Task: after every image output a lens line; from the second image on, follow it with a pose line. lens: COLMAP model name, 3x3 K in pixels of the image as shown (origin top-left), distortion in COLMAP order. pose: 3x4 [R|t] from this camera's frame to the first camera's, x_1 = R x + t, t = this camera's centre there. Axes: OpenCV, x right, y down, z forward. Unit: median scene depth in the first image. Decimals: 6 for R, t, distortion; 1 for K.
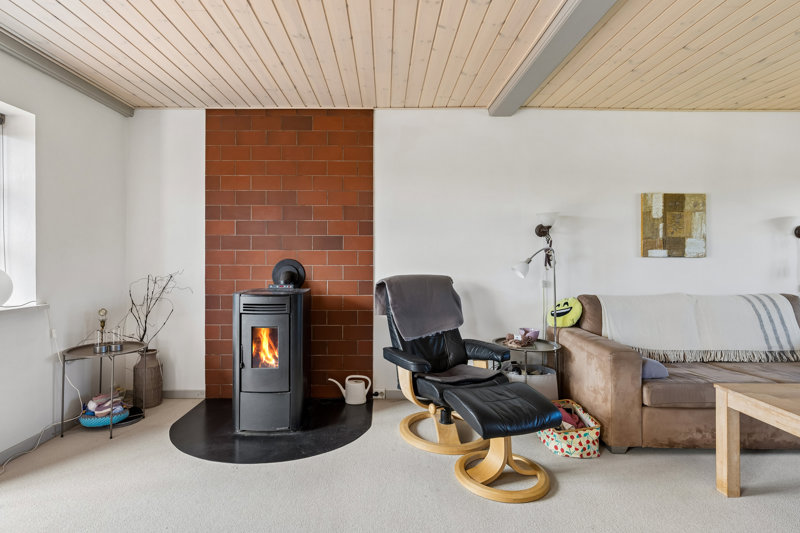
lens RADIAL K [[394.7, 0, 397.5], [0, 394.7, 257.4], [0, 0, 1]] dist [0.000786, -0.000018]
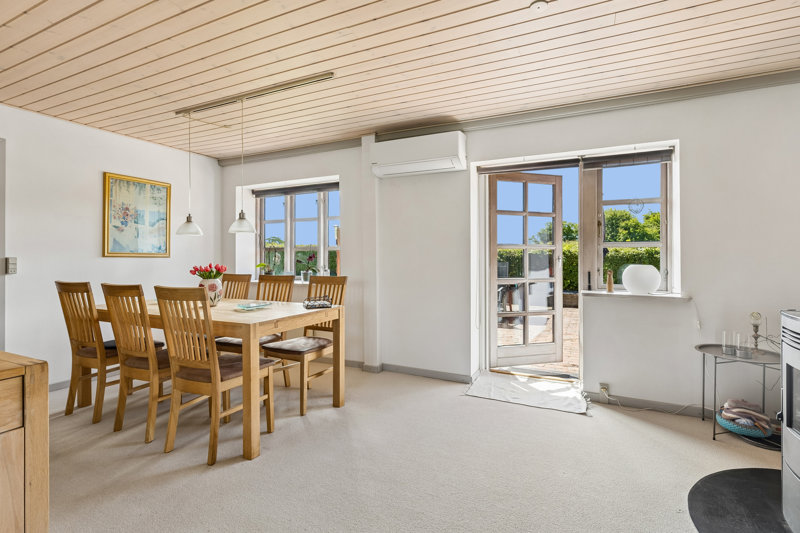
lens RADIAL K [[394.7, 0, 397.5], [0, 394.7, 257.4], [0, 0, 1]] dist [0.000786, -0.000018]
pose [[-0.467155, -0.000854, -0.884175, 0.405492], [-0.004516, 0.999989, 0.001420, 0.002560], [0.884164, 0.004656, -0.467153, 0.589594]]
